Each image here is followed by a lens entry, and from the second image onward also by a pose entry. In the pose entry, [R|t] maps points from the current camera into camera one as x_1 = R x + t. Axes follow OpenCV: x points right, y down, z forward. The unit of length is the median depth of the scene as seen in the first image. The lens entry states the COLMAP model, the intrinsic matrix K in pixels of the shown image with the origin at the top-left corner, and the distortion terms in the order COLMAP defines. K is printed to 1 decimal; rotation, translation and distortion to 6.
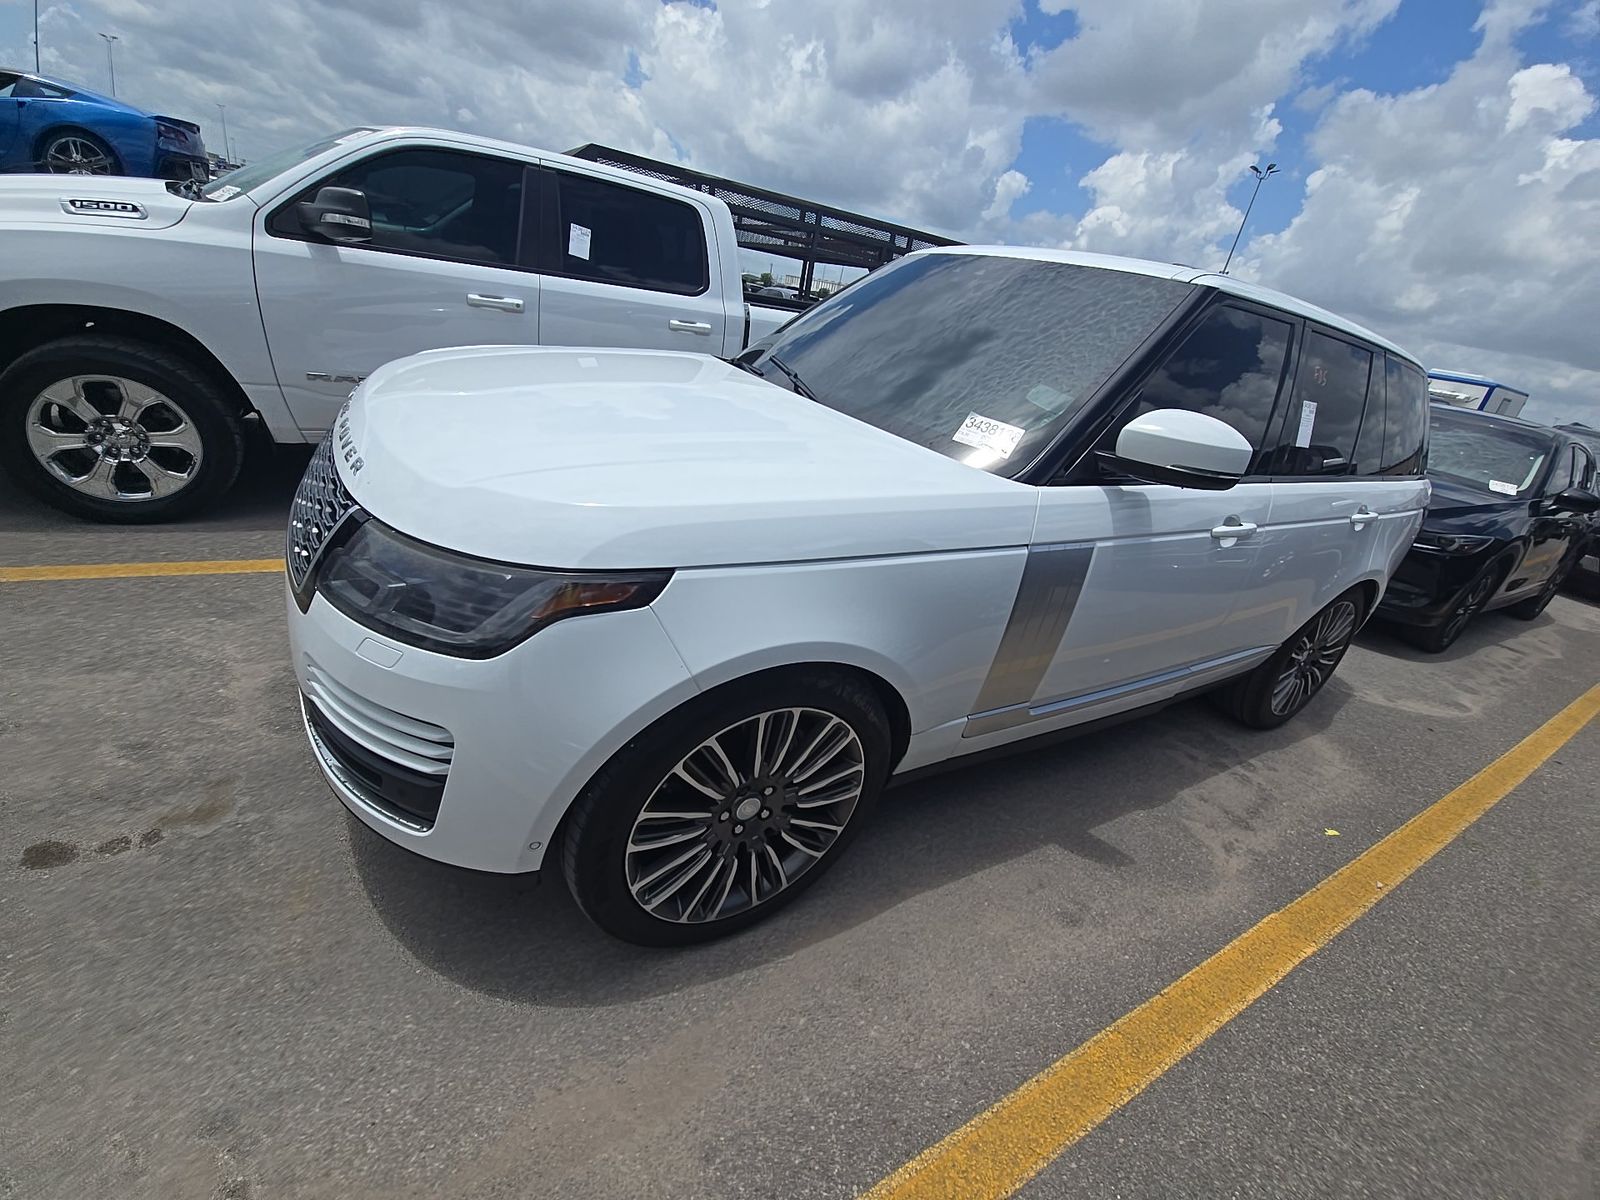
lens RADIAL K [[637.1, 0, 785.5], [0, 637.1, 603.4], [0, 0, 1]] dist [0.001589, 0.003006]
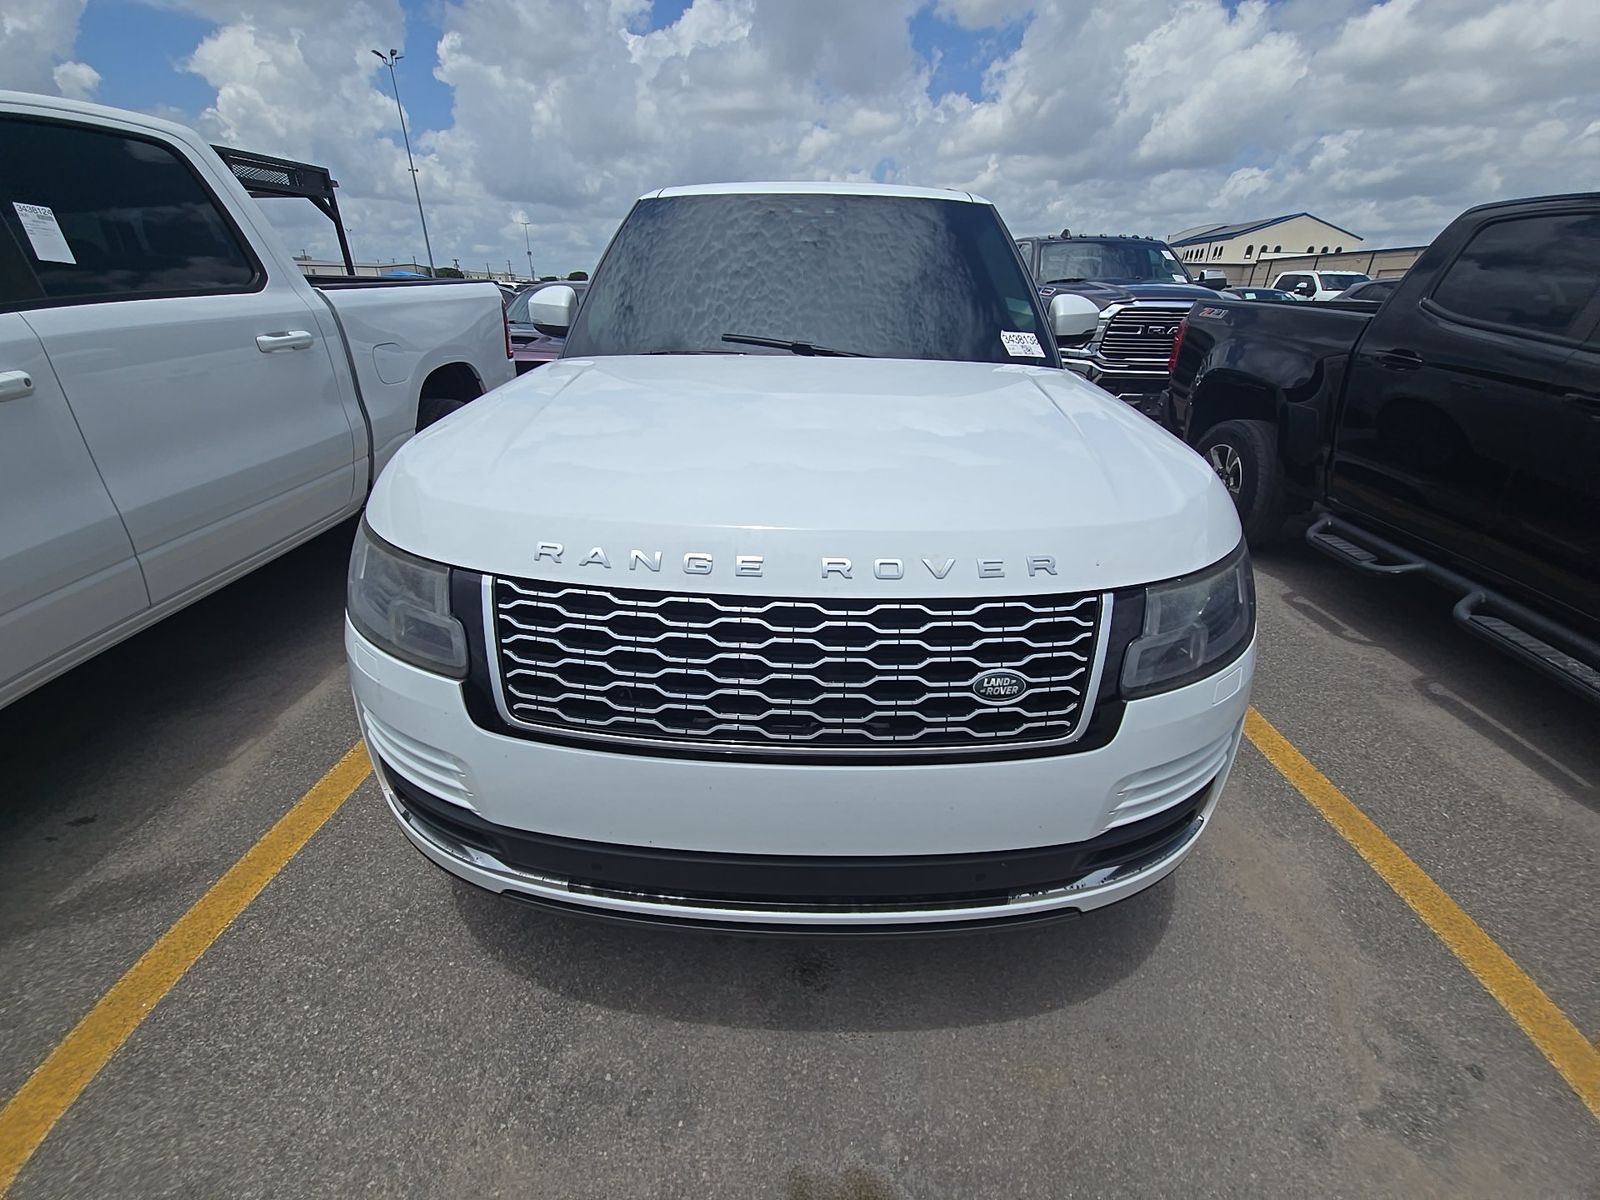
lens RADIAL K [[637.1, 0, 785.5], [0, 637.1, 603.4], [0, 0, 1]] dist [0.001589, 0.003006]
pose [[0.525415, -0.530776, 0.664993, -0.648599], [0.450347, 0.836596, 0.311922, -0.264676], [-0.721891, 0.135589, 0.678594, 0.328520]]
